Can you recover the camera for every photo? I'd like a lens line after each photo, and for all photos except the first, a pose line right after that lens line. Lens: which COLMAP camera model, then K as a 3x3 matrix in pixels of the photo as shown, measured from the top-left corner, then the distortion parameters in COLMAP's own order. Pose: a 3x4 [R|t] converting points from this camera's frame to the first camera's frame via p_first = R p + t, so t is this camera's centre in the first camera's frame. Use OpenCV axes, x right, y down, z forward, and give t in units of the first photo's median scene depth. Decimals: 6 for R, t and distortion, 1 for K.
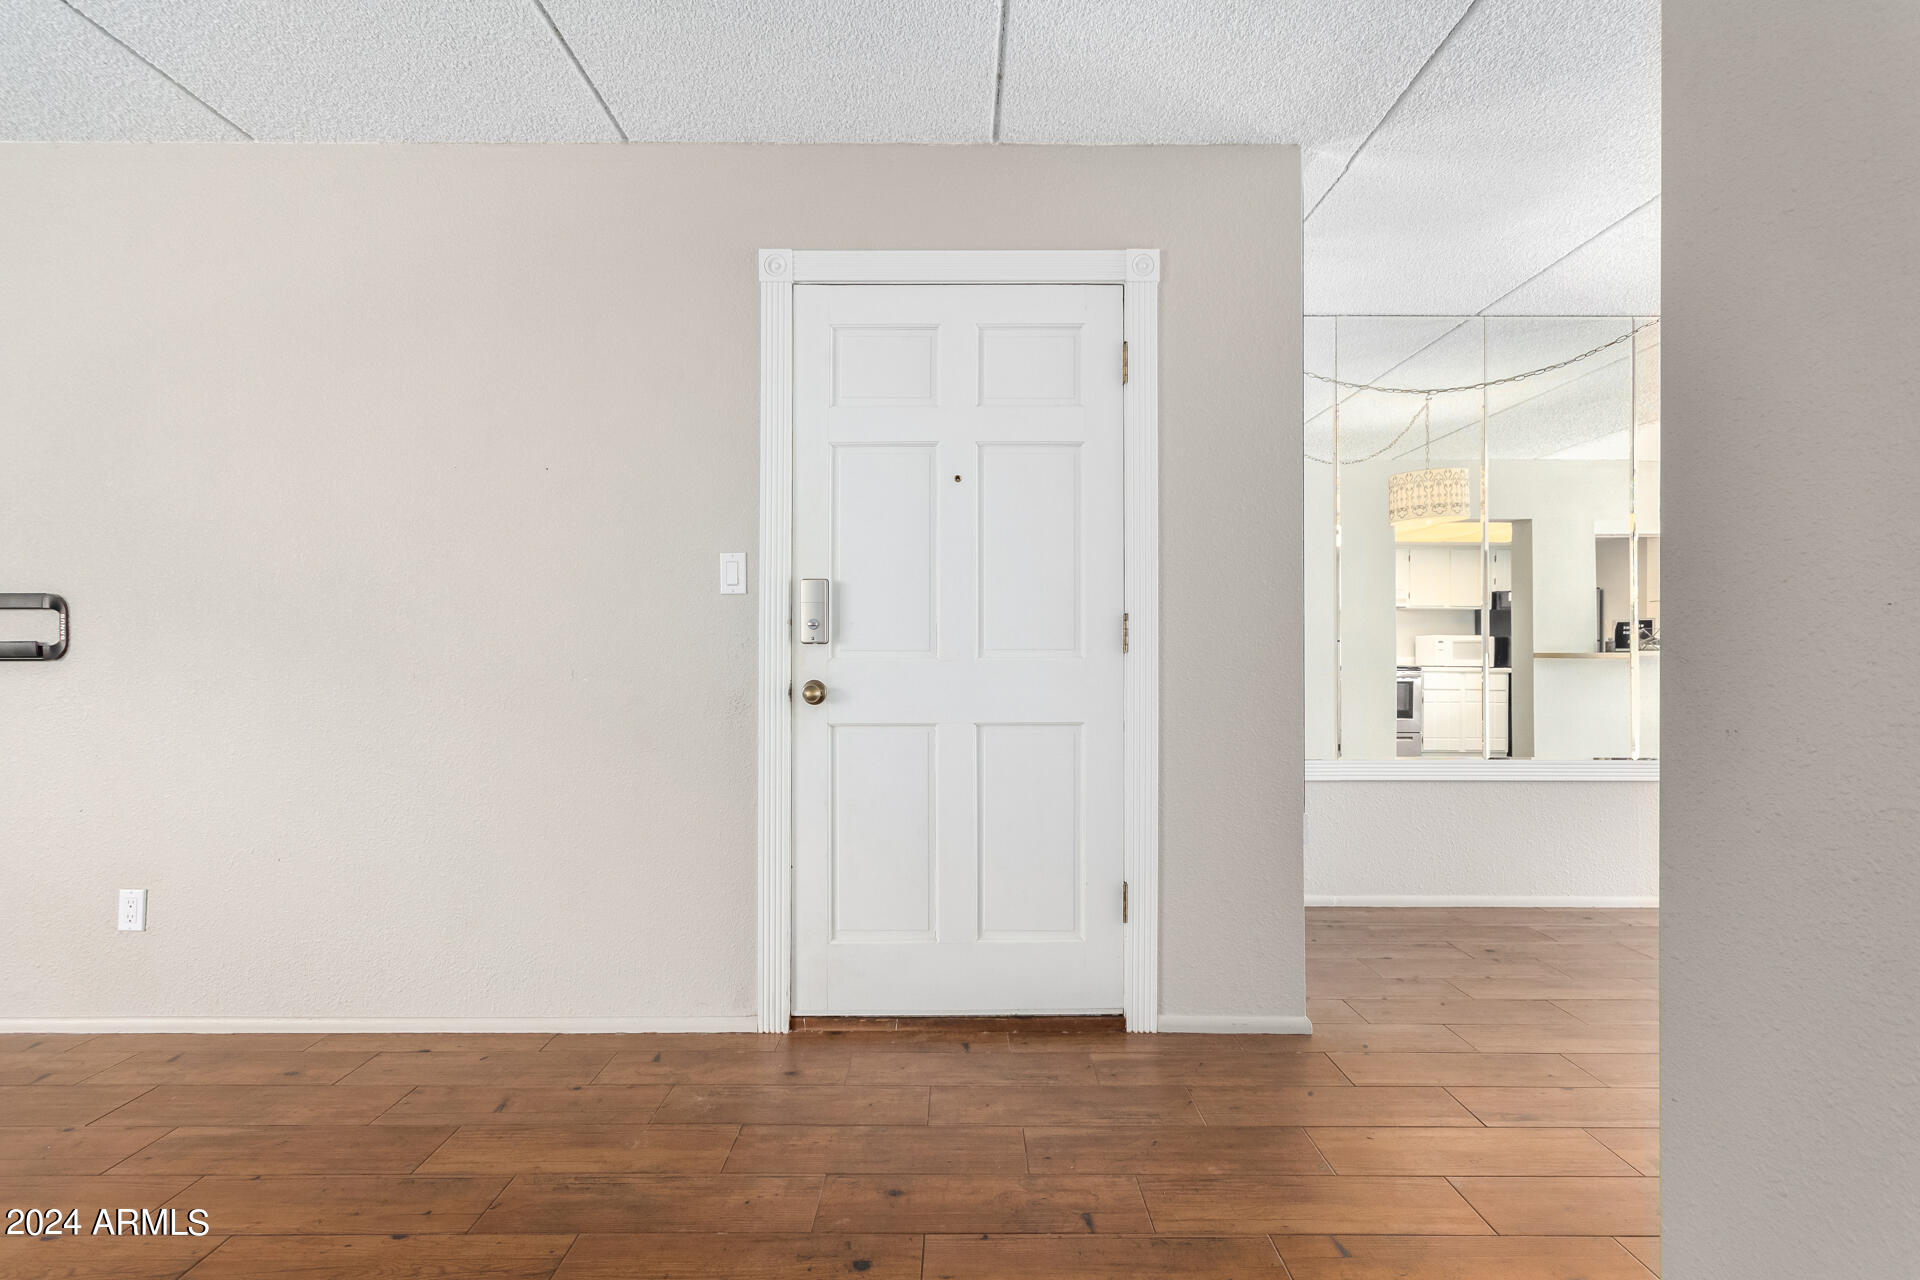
lens RADIAL K [[898.5, 0, 952.5], [0, 898.5, 651.3], [0, 0, 1]] dist [0.000730, 0.000957]
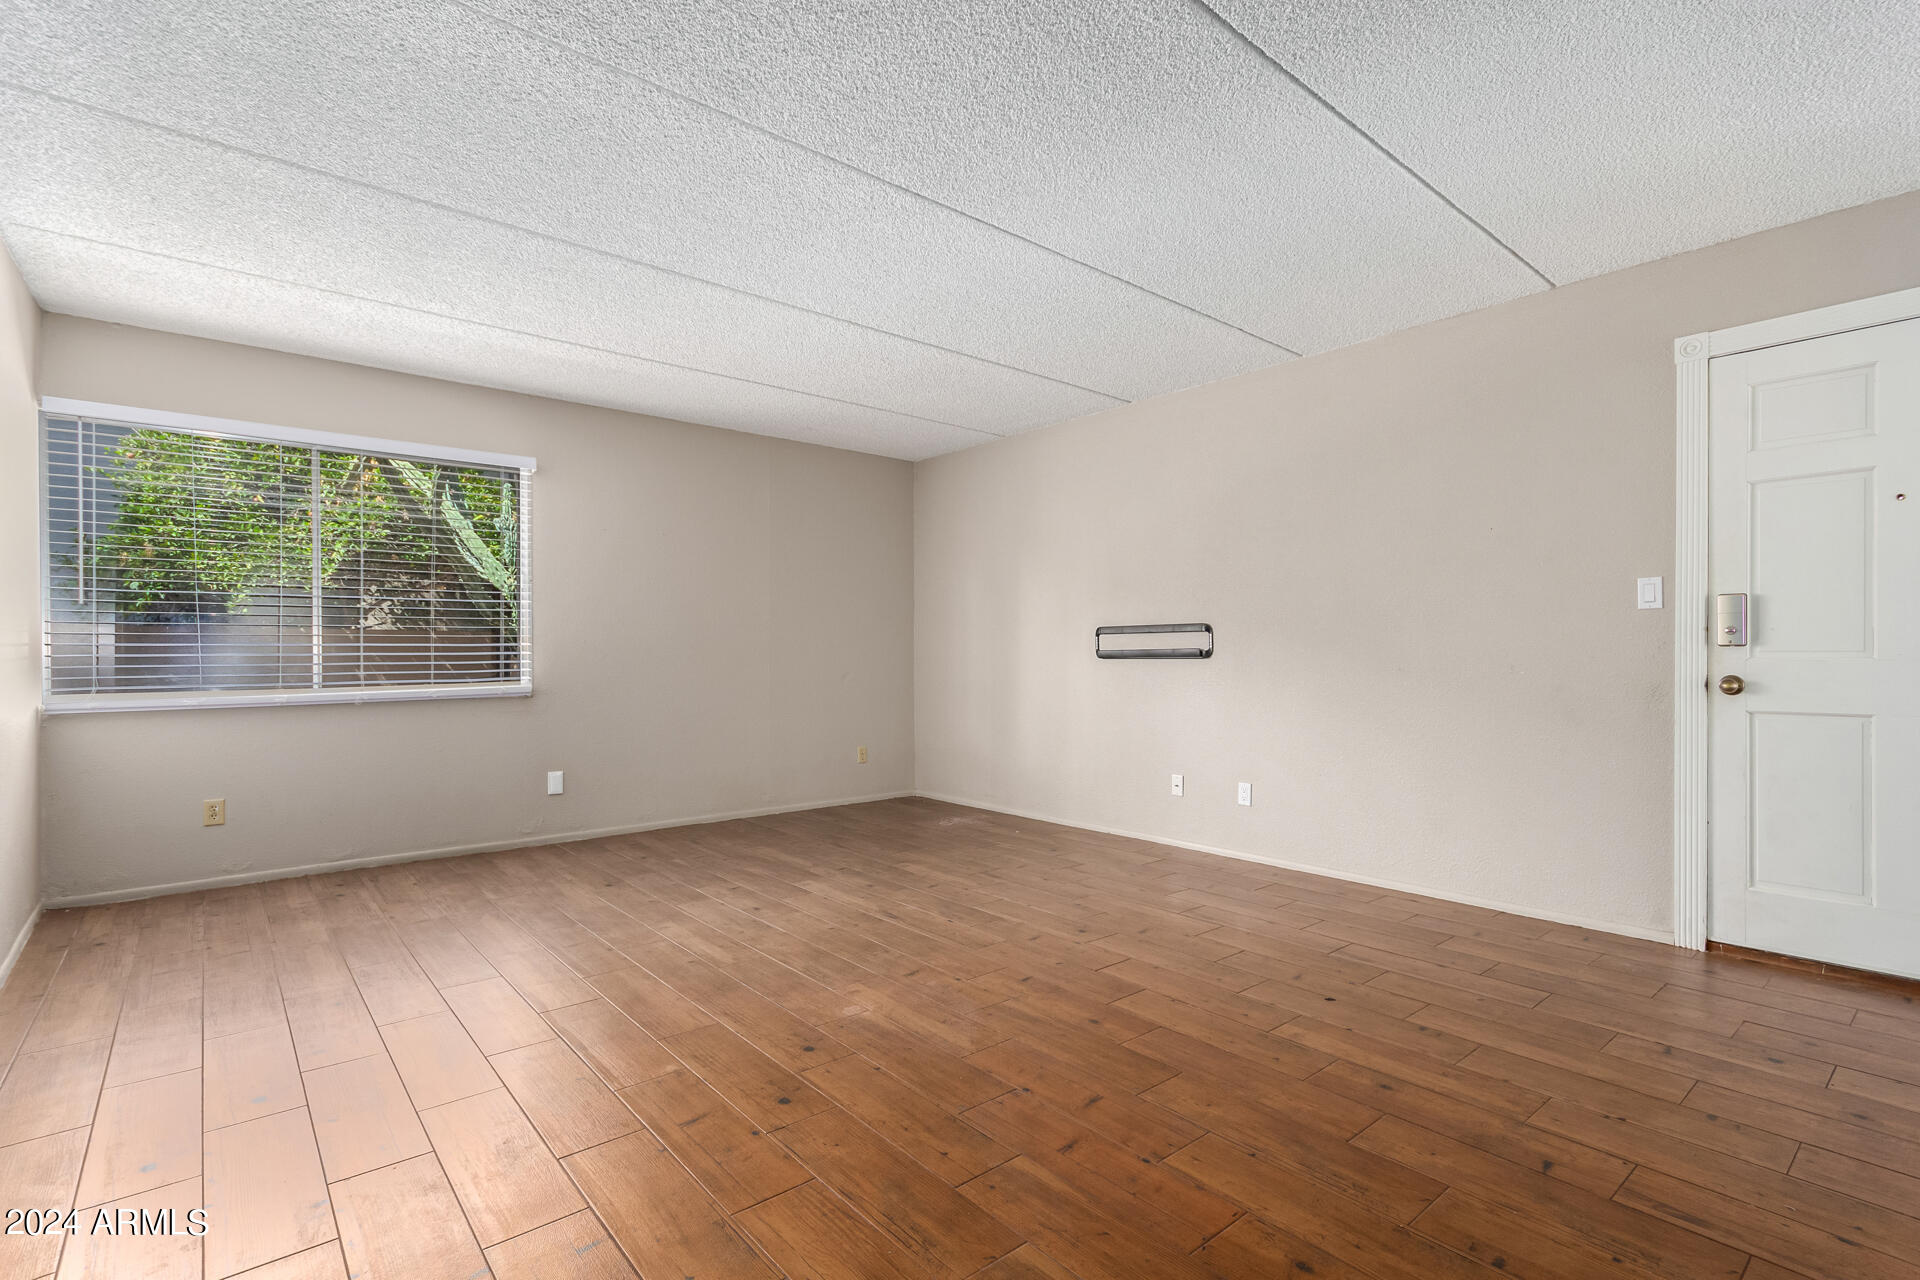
lens RADIAL K [[894.4, 0, 944.5], [0, 894.4, 657.1], [0, 0, 1]] dist [-0.002776, 0.001073]
pose [[0.640336, 0.000673, -0.768095, 0.099303], [0.006235, 0.999962, 0.006074, -0.007540], [0.768070, -0.008678, 0.640307, -0.636922]]
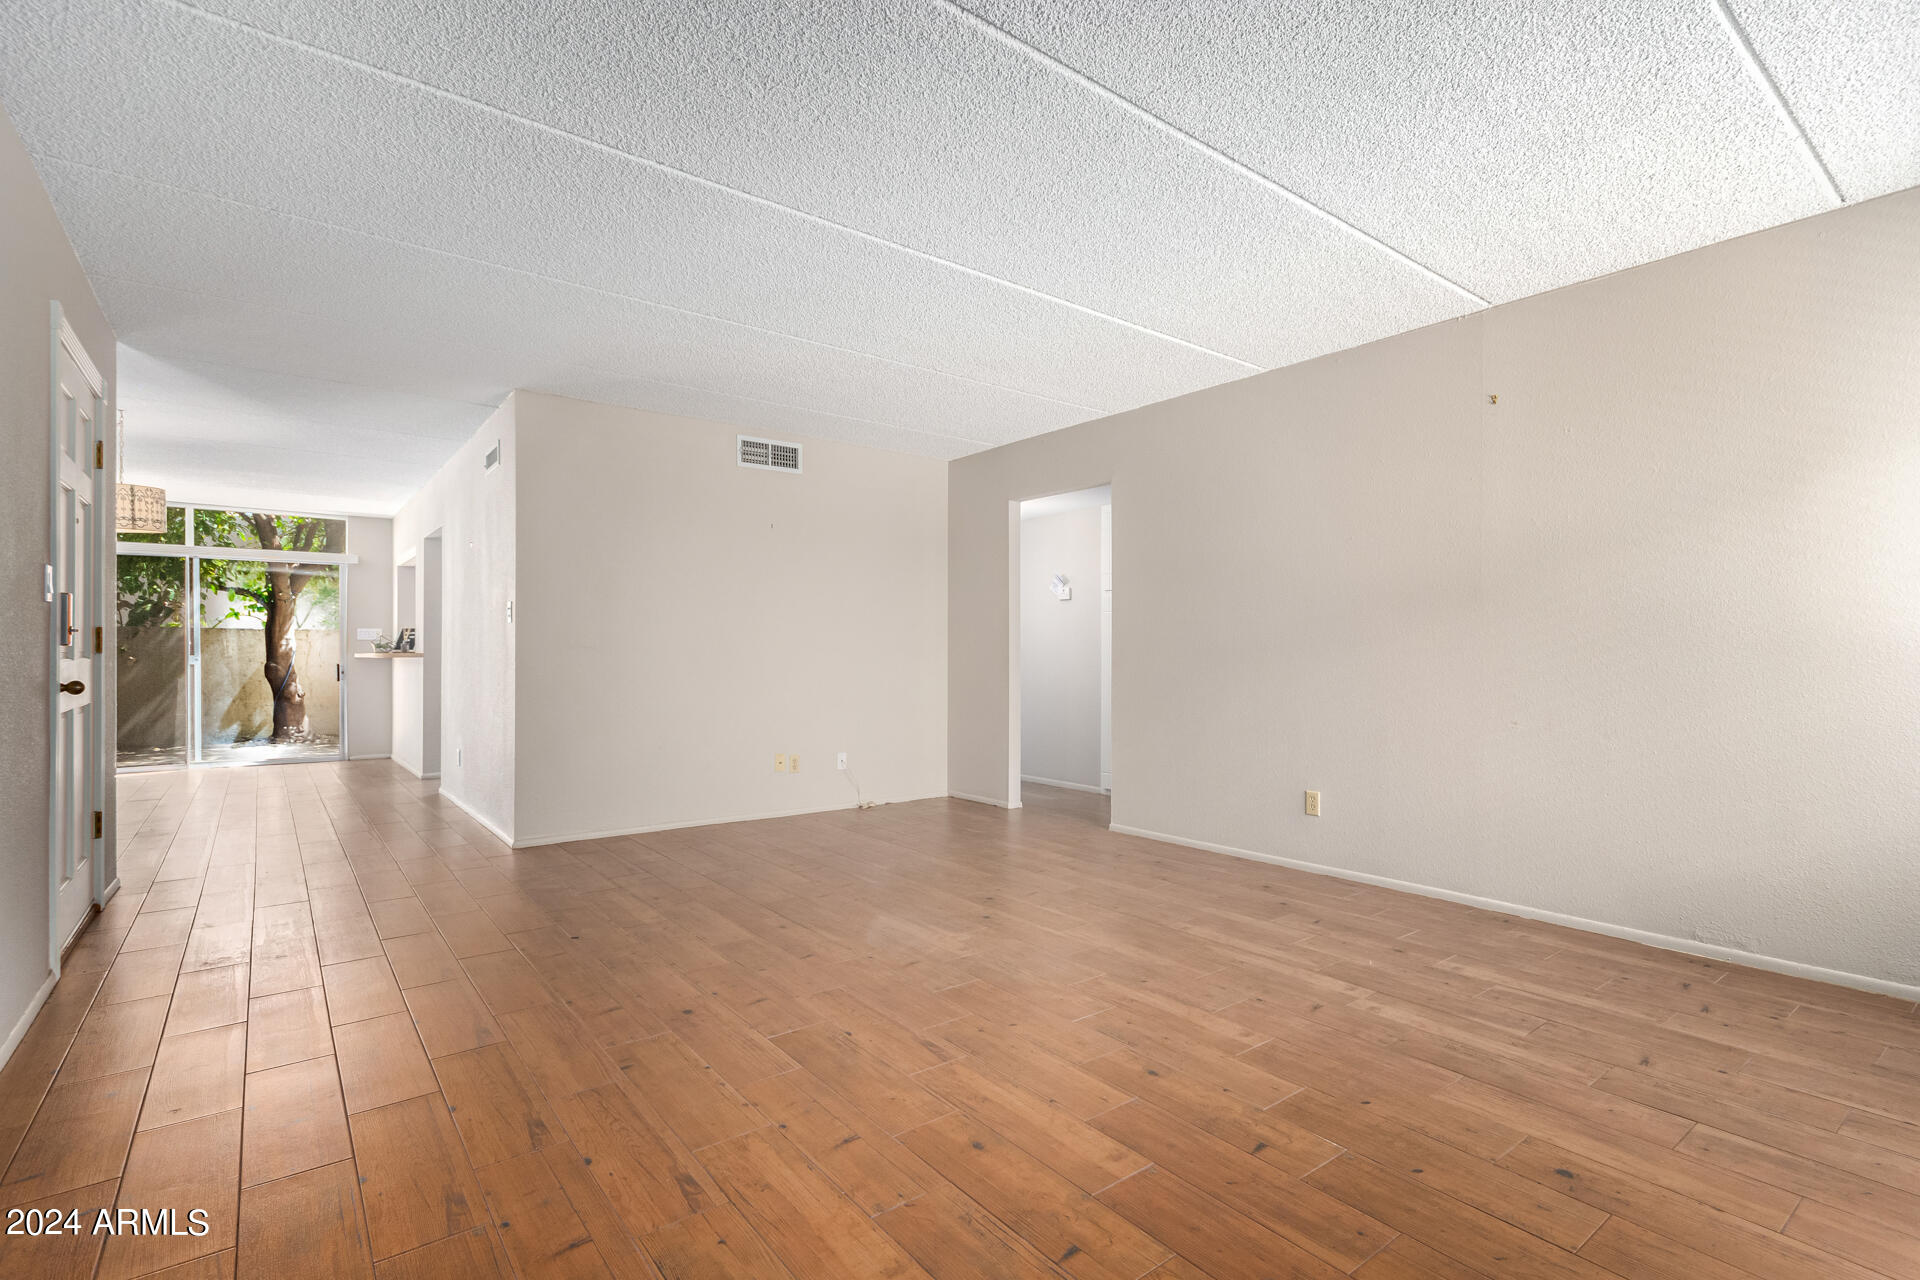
lens RADIAL K [[898.5, 0, 952.5], [0, 898.5, 651.3], [0, 0, 1]] dist [0.000730, 0.000957]
pose [[-0.611047, 0.002605, 0.791590, -1.829139], [-0.003462, 0.999976, -0.005963, -0.004060], [-0.791587, -0.006385, -0.611024, 0.782617]]
